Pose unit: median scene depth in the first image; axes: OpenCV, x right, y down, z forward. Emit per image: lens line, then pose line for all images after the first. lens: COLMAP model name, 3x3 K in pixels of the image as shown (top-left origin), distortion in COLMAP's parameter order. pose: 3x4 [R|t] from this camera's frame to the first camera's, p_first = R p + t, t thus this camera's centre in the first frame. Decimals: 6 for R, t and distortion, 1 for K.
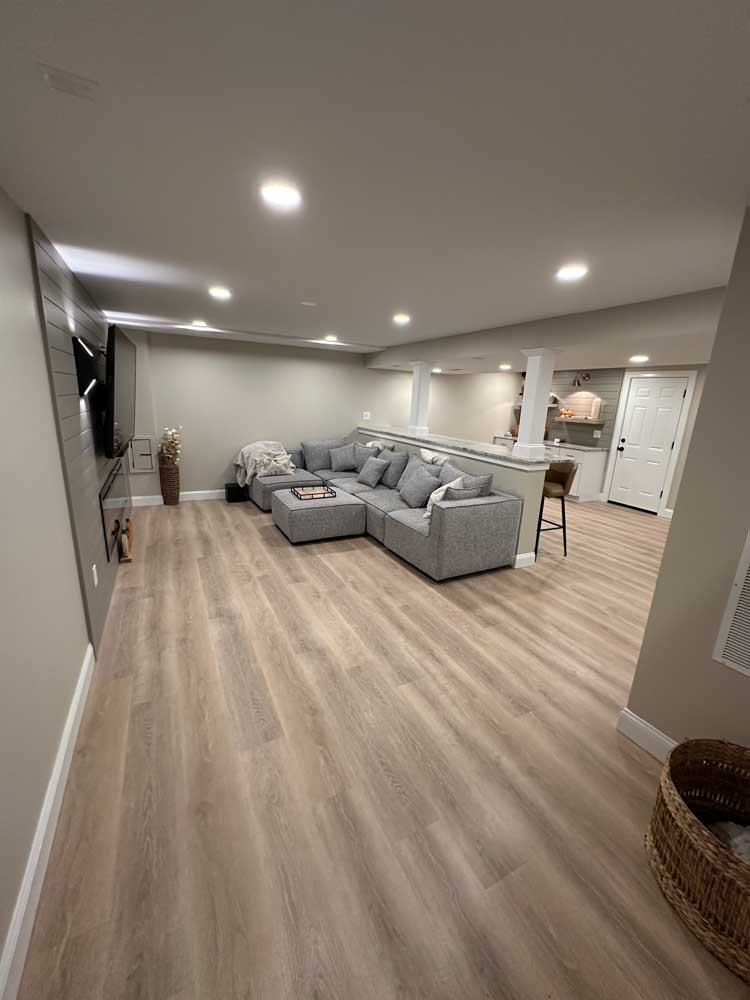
lens RADIAL K [[402.7, 0, 379.6], [0, 402.7, 495.2], [0, 0, 1]] dist [-0.001737, -0.001028]
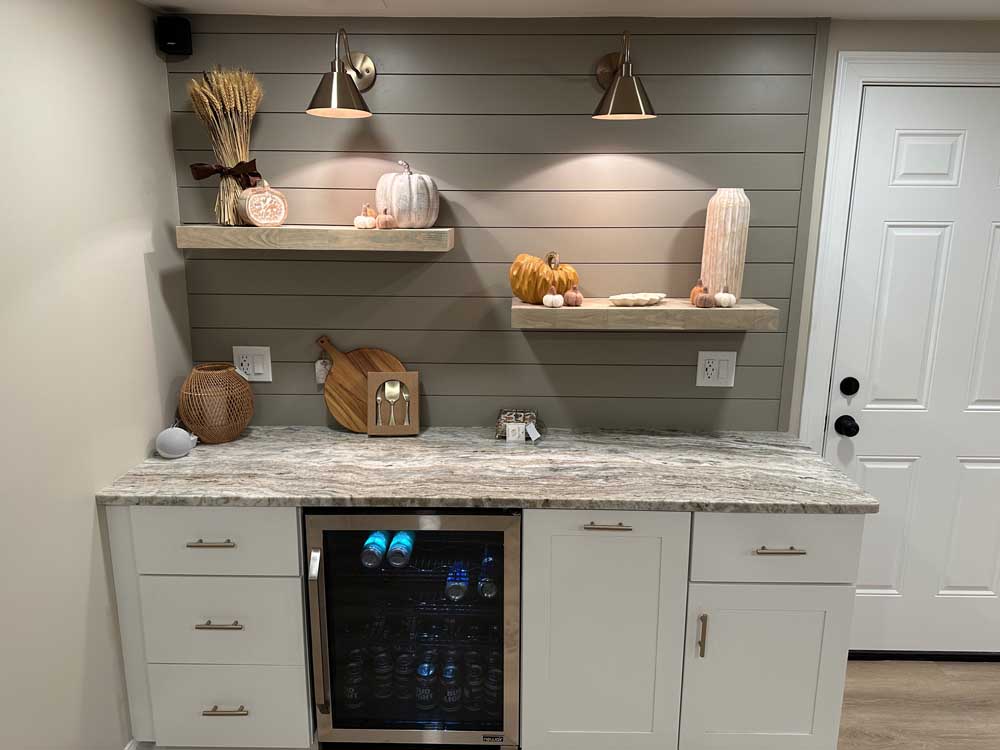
lens RADIAL K [[702.7, 0, 500.3], [0, 702.7, 374.5], [0, 0, 1]] dist [0.020889, -0.014168]
pose [[0.467601, -0.227374, 0.854196, 0.193990], [0.227904, 0.964691, 0.132027, -0.222735], [-0.854055, 0.132939, 0.502909, 0.926994]]
